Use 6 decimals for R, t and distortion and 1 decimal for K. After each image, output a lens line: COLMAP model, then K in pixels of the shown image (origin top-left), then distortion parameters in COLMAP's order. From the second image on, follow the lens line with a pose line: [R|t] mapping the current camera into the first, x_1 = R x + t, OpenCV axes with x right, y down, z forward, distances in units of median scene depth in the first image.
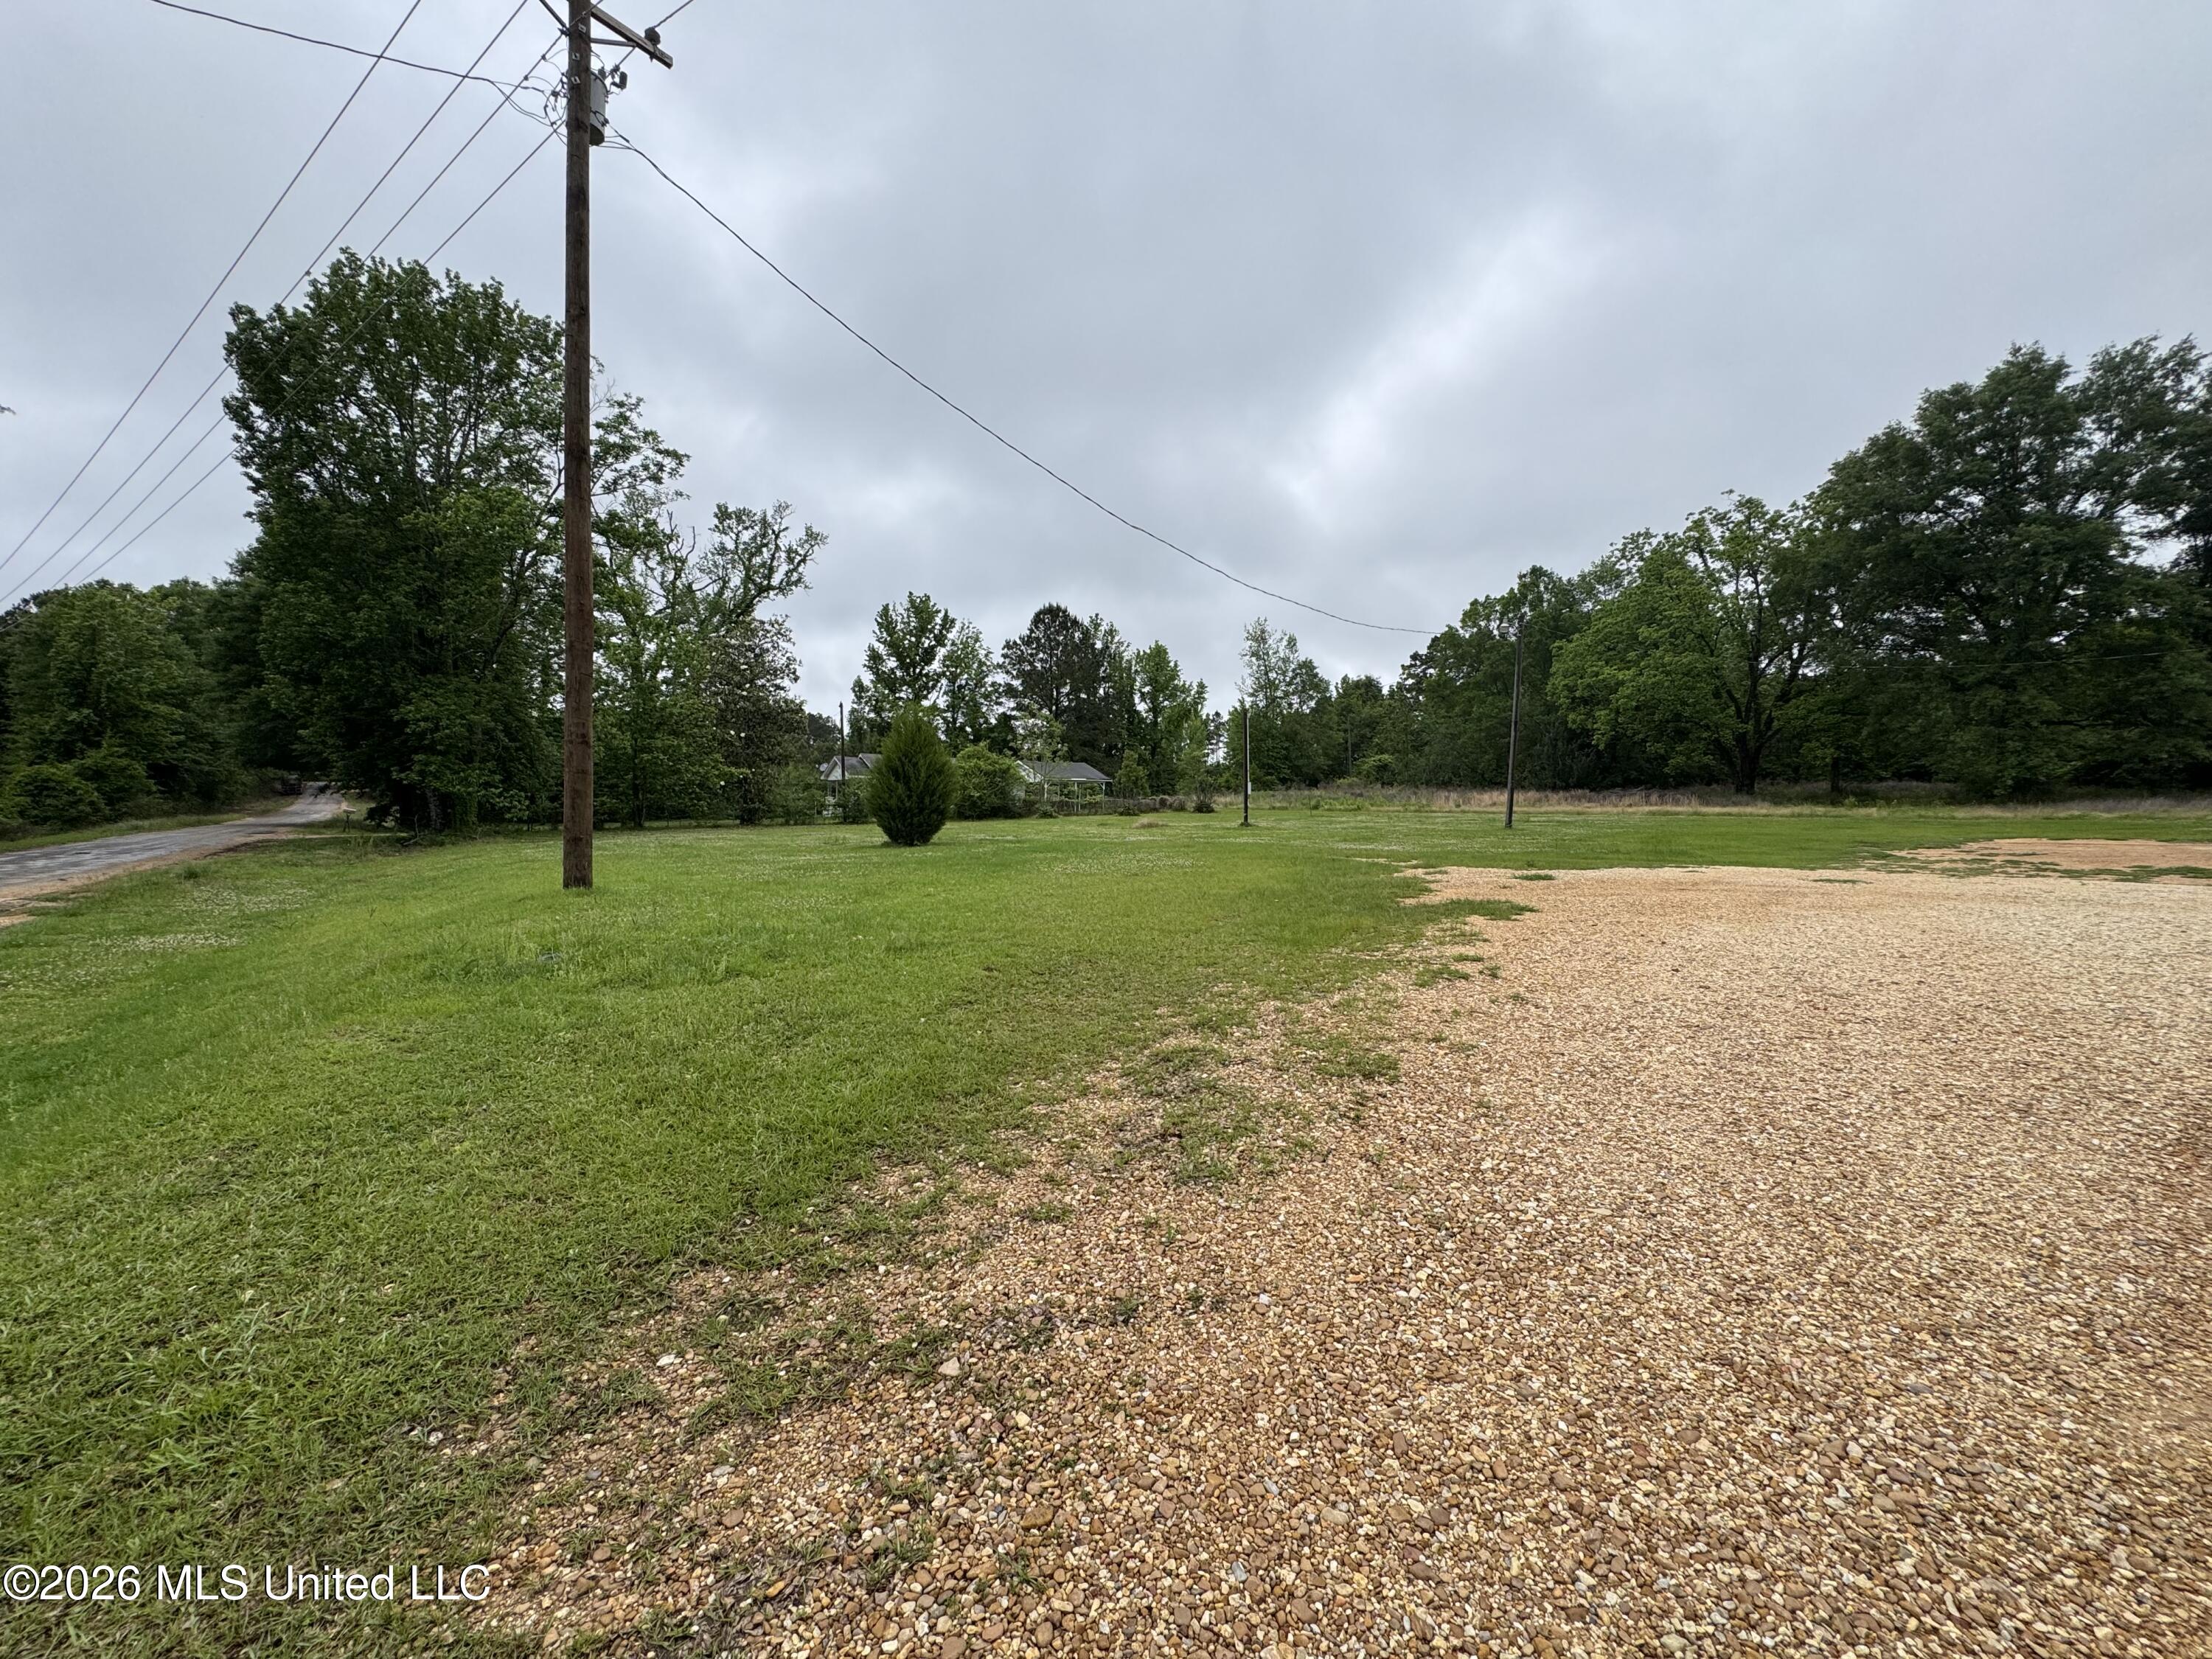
lens RADIAL K [[878.3, 0, 1103.6], [0, 878.3, 835.2], [0, 0, 1]] dist [-0.002201, 0.000348]
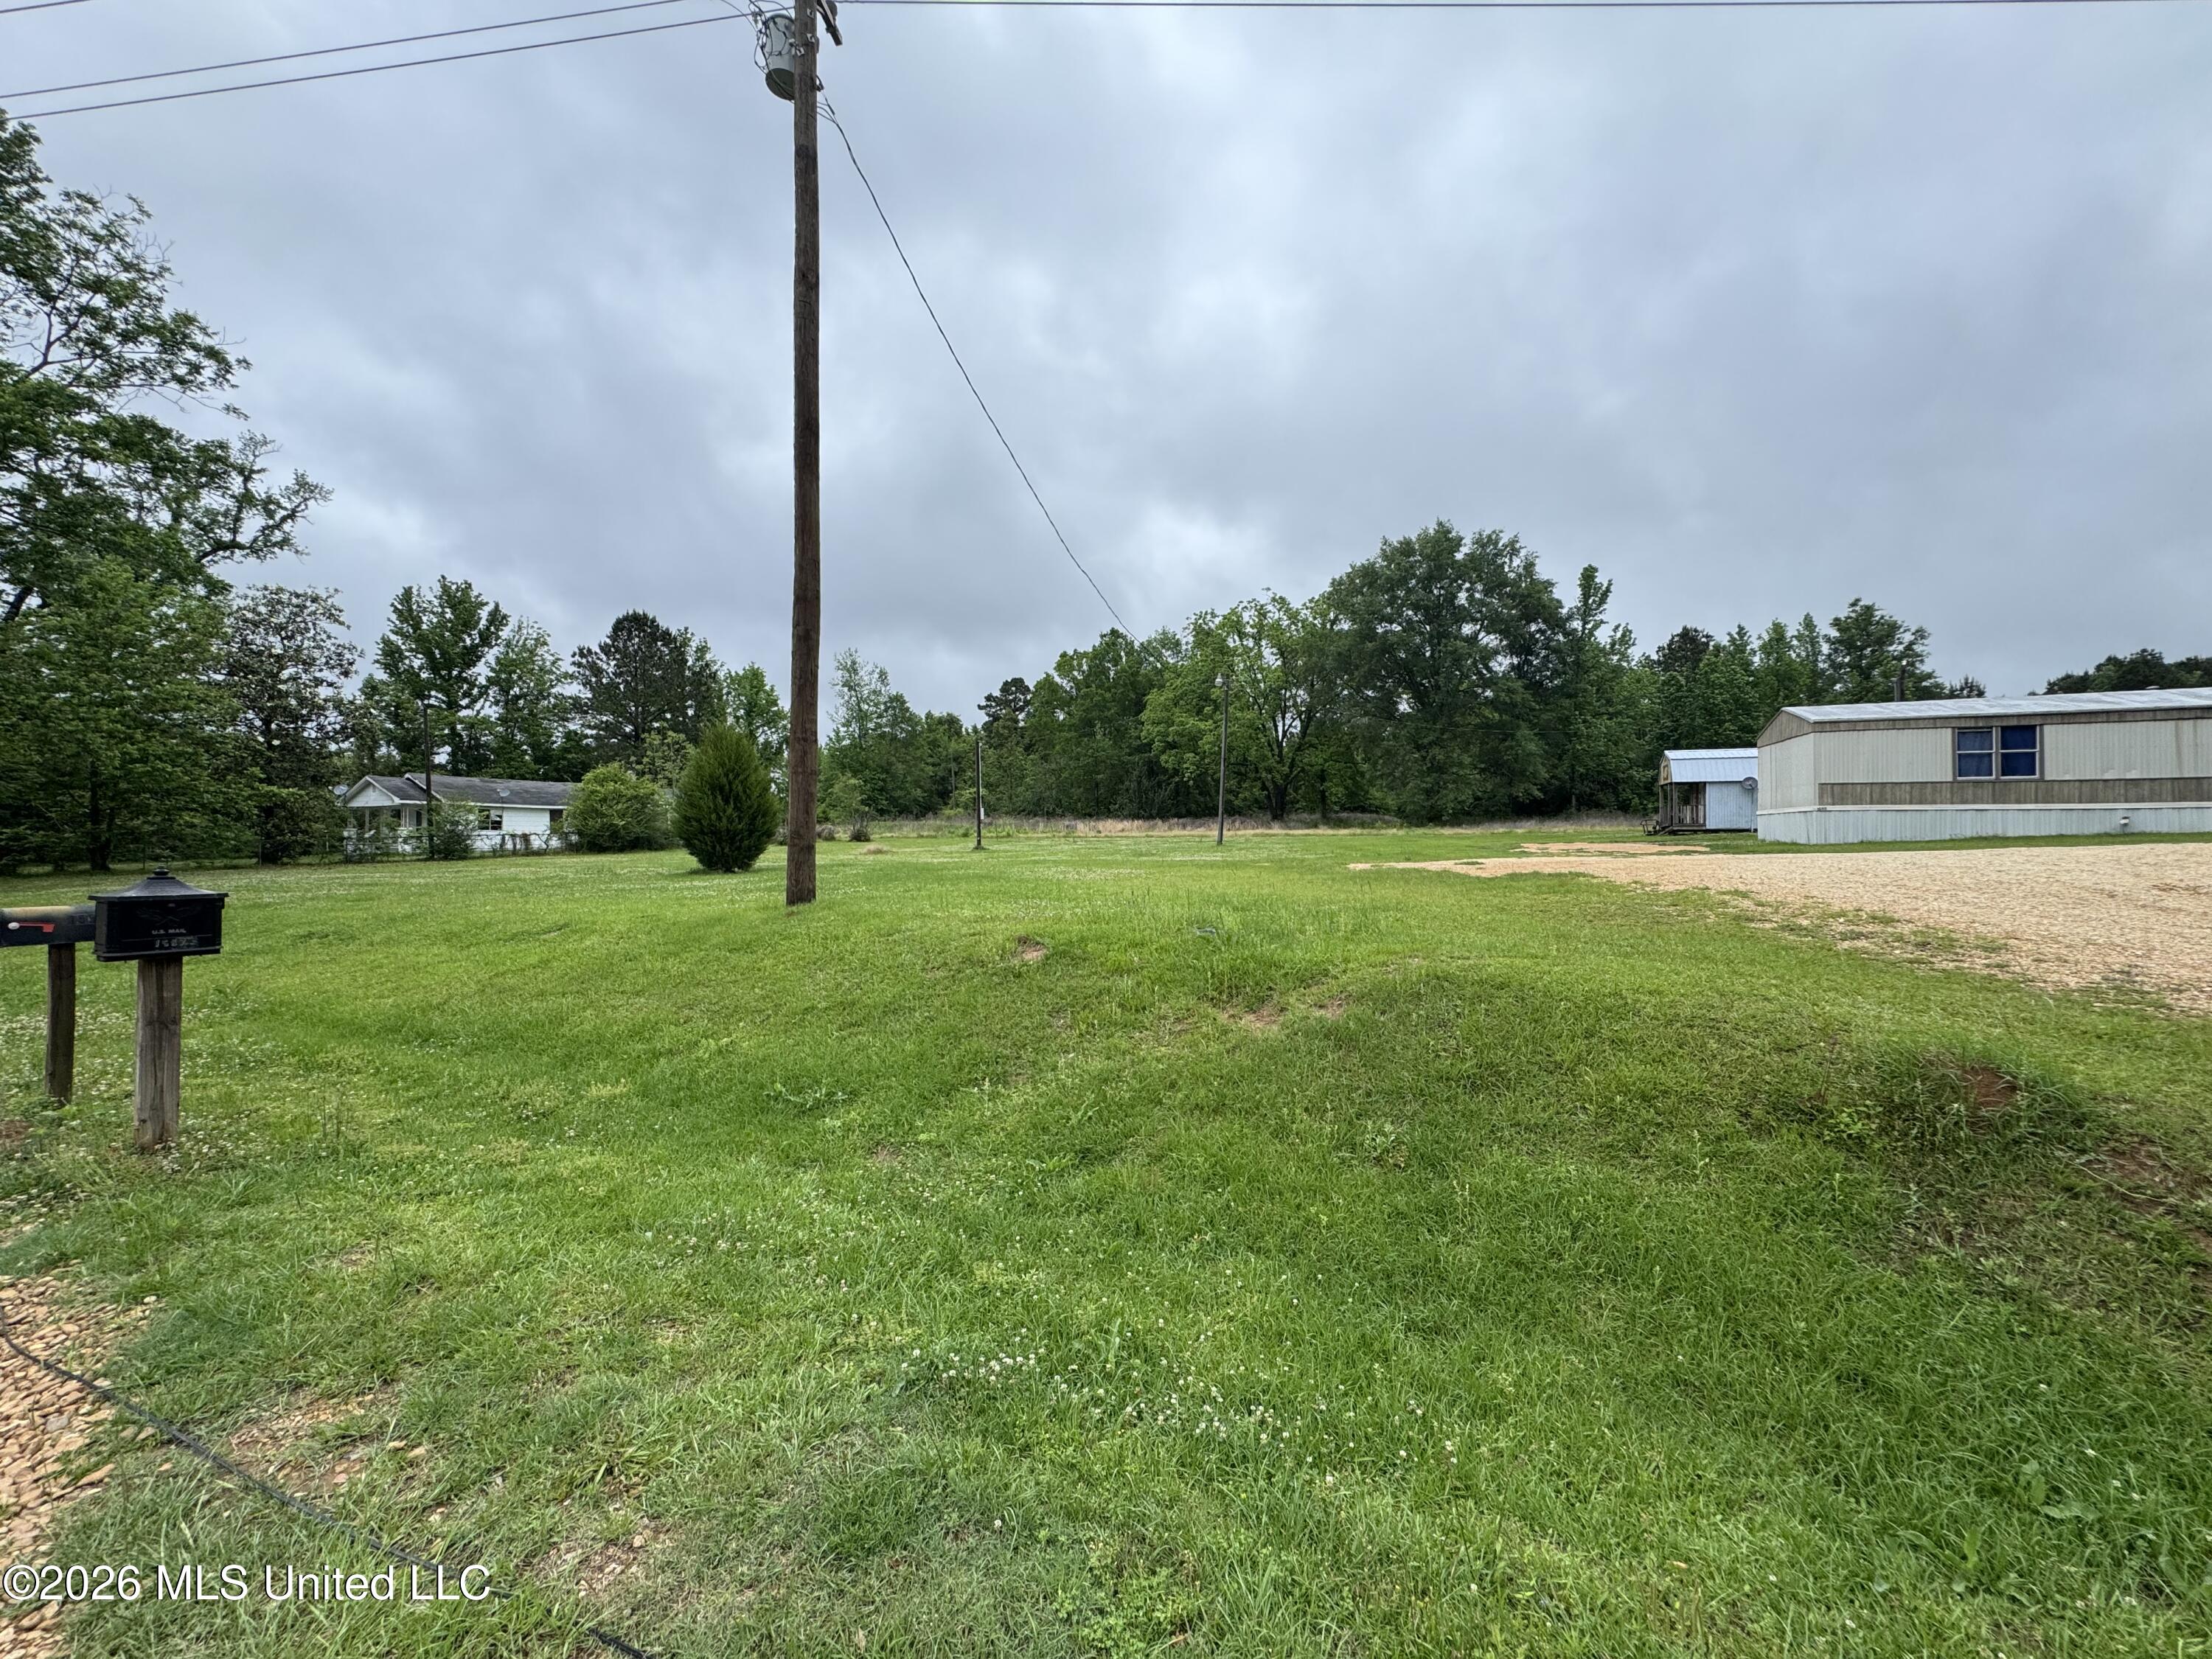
lens RADIAL K [[878.3, 0, 1106.1], [0, 878.3, 833.1], [0, 0, 1]] dist [-0.002201, 0.000348]
pose [[0.862873, -0.009051, 0.505340, -0.107133], [0.030002, 0.998994, -0.033336, 0.004106], [-0.504529, 0.043926, 0.862276, 0.008727]]
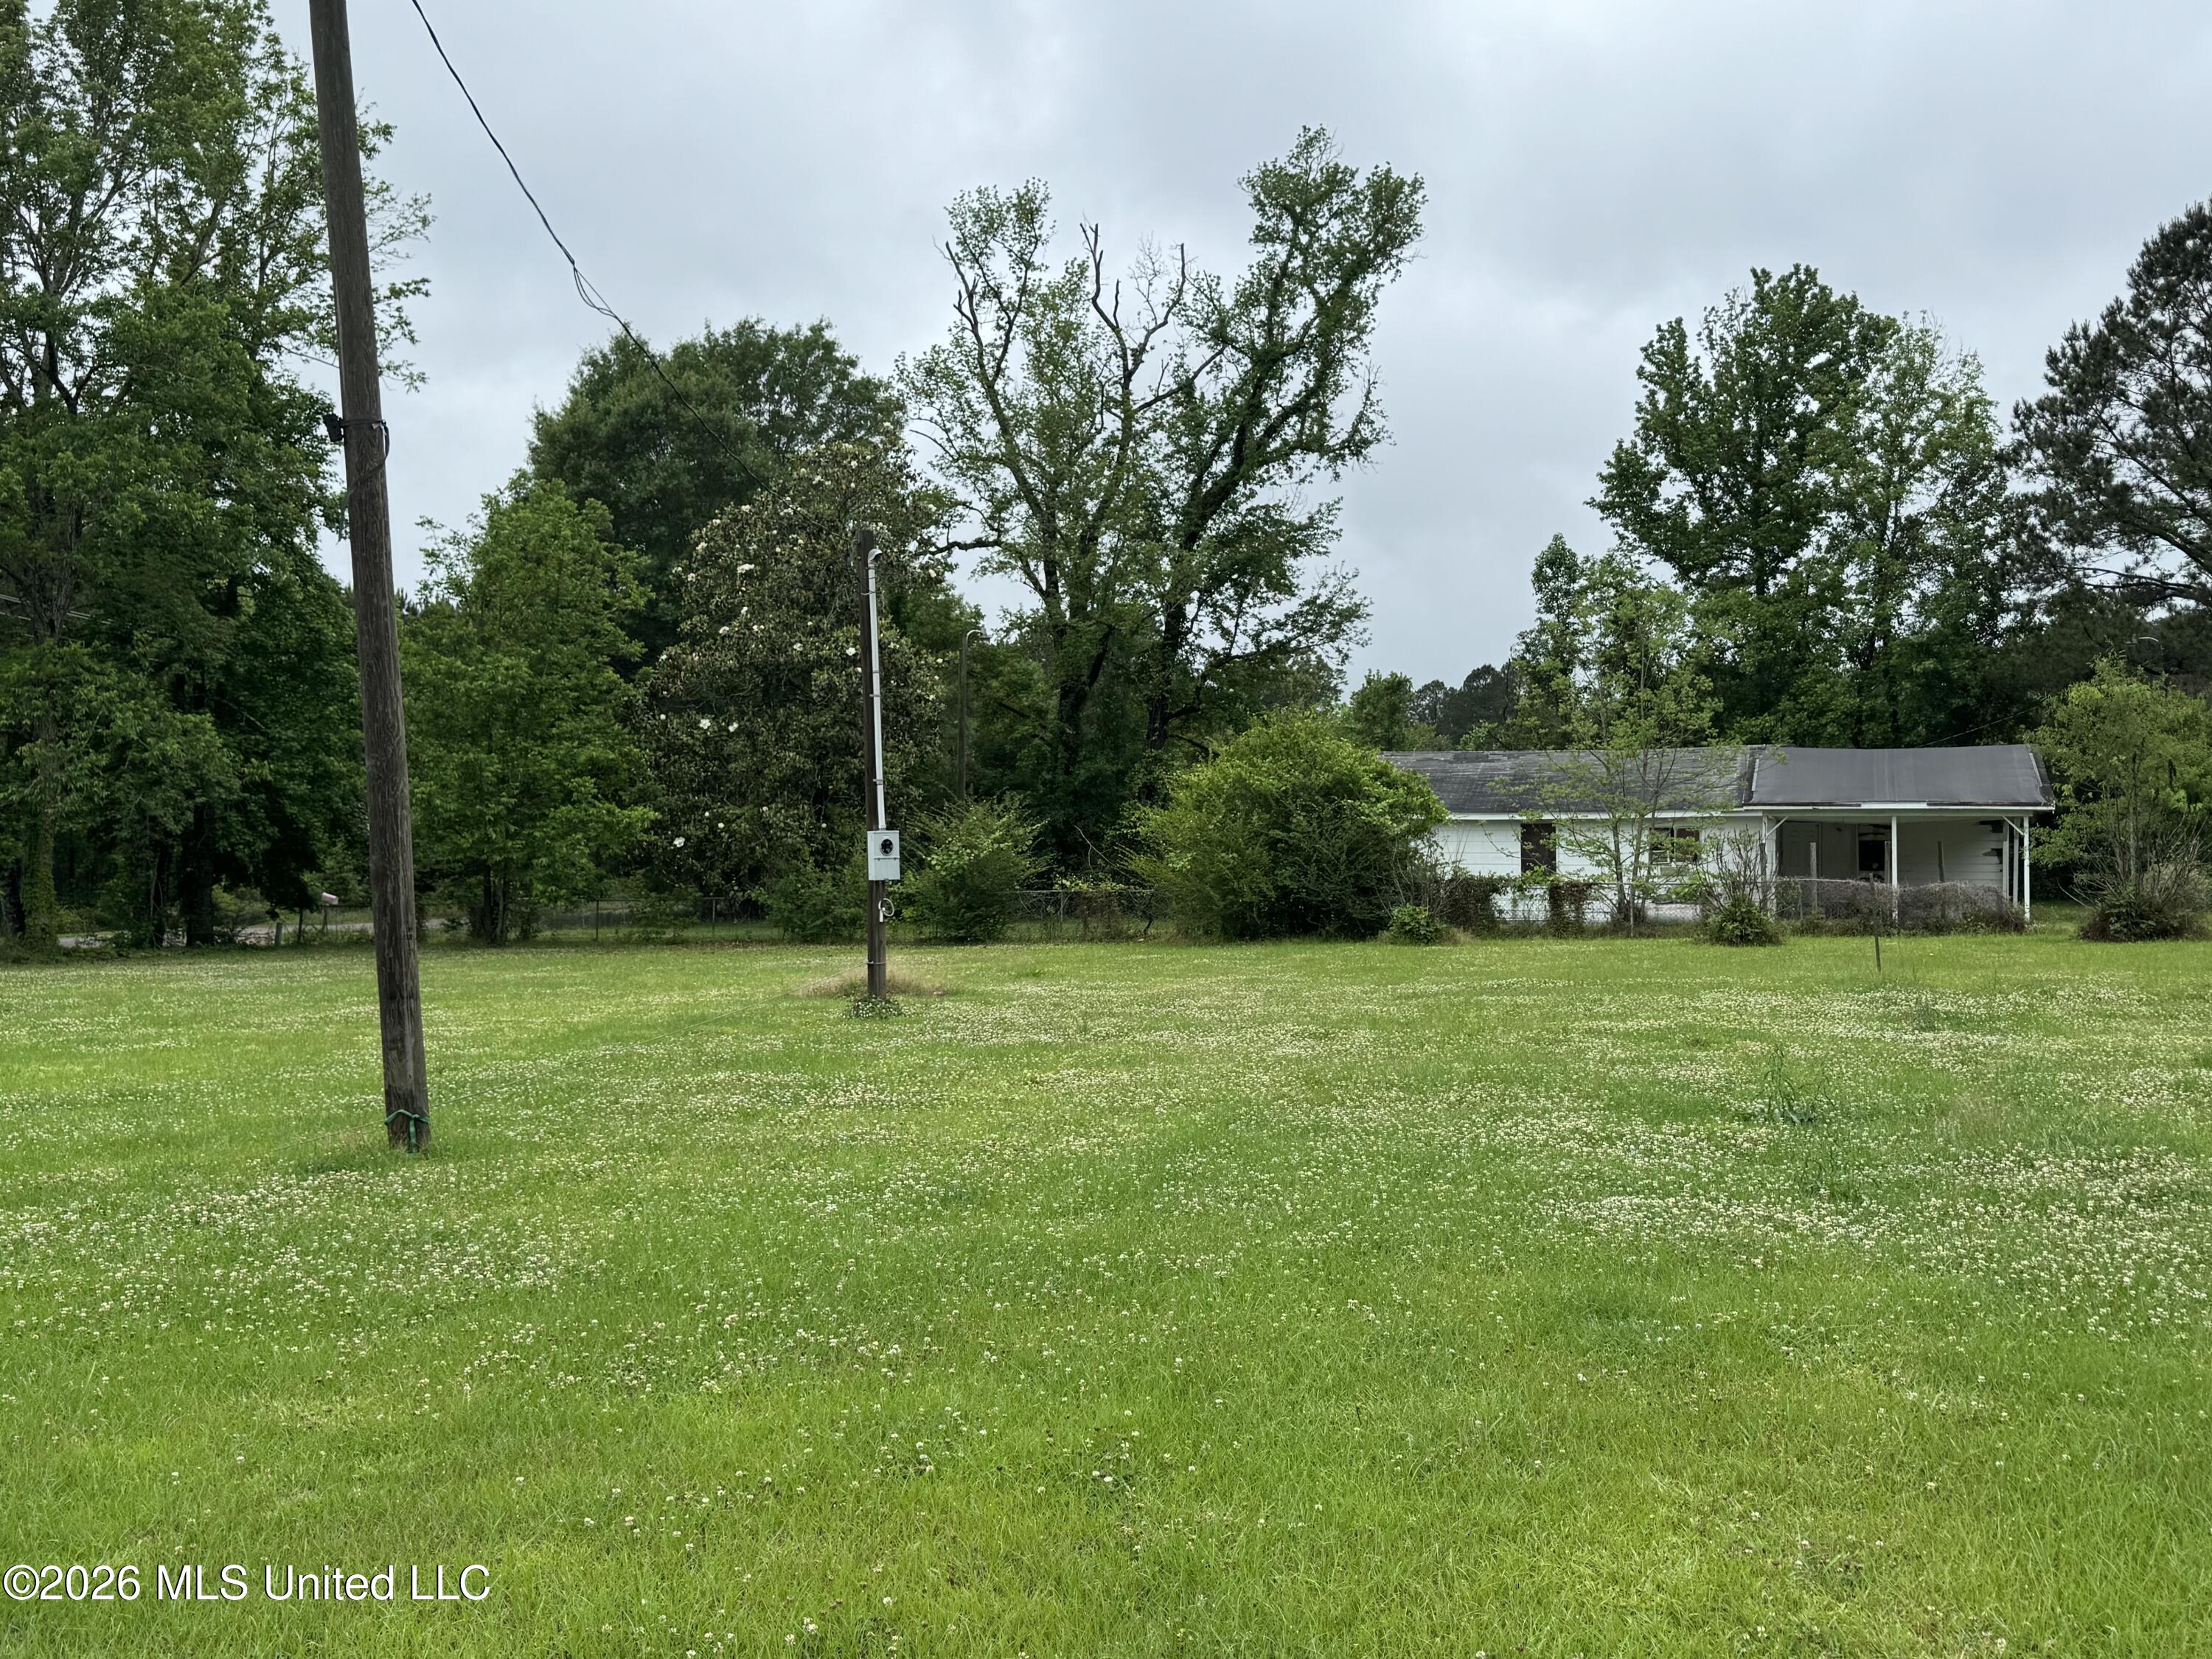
lens RADIAL K [[2080.4, 0, 1089.7], [0, 2080.4, 837.2], [0, 0, 1]] dist [0.047581, 0.000000]
pose [[0.600324, -0.012319, -0.799662, 0.289553], [-0.027380, 0.998979, -0.035944, -0.018039], [0.799288, 0.043473, 0.599374, 0.315114]]
